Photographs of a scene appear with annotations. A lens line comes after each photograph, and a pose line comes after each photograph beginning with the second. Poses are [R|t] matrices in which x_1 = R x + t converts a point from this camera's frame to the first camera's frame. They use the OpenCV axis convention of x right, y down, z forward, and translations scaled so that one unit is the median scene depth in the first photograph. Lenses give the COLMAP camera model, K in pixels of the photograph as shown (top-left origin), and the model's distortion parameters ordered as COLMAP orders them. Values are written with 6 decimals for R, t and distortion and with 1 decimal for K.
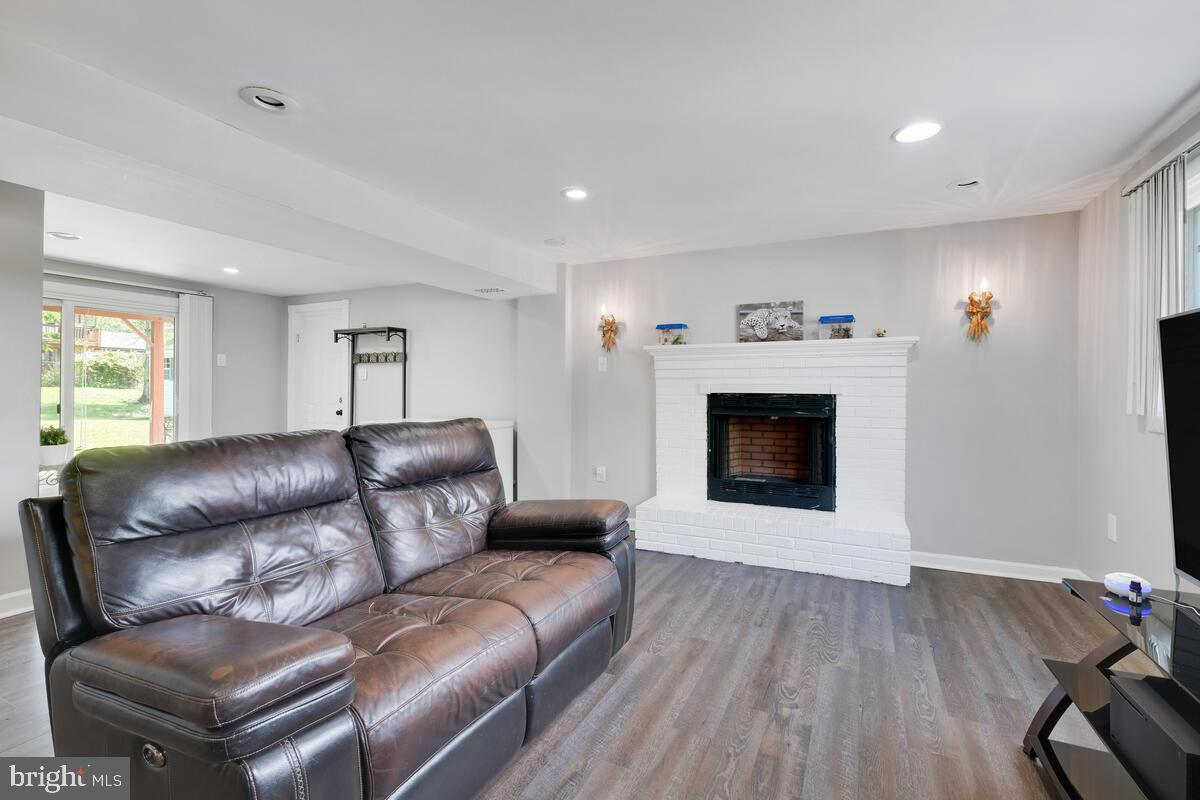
lens RADIAL K [[530.6, 0, 602.6], [0, 530.6, 402.2], [0, 0, 1]] dist [0.000133, -0.000123]
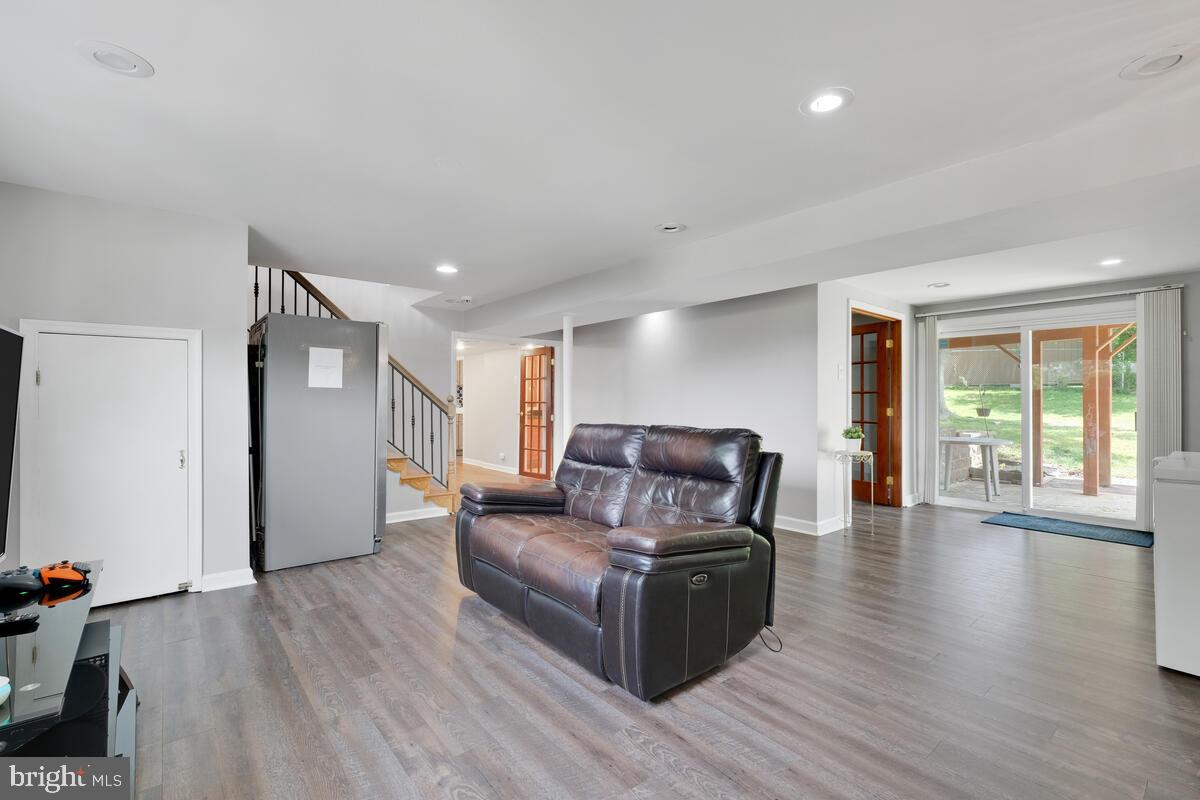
lens RADIAL K [[530.6, 0, 602.6], [0, 530.6, 402.2], [0, 0, 1]] dist [0.000133, -0.000123]
pose [[-0.411686, -0.008351, -0.911287, 1.064805], [-0.024181, 0.999706, 0.001763, -0.017017], [0.911005, 0.022762, -0.411767, 1.635666]]
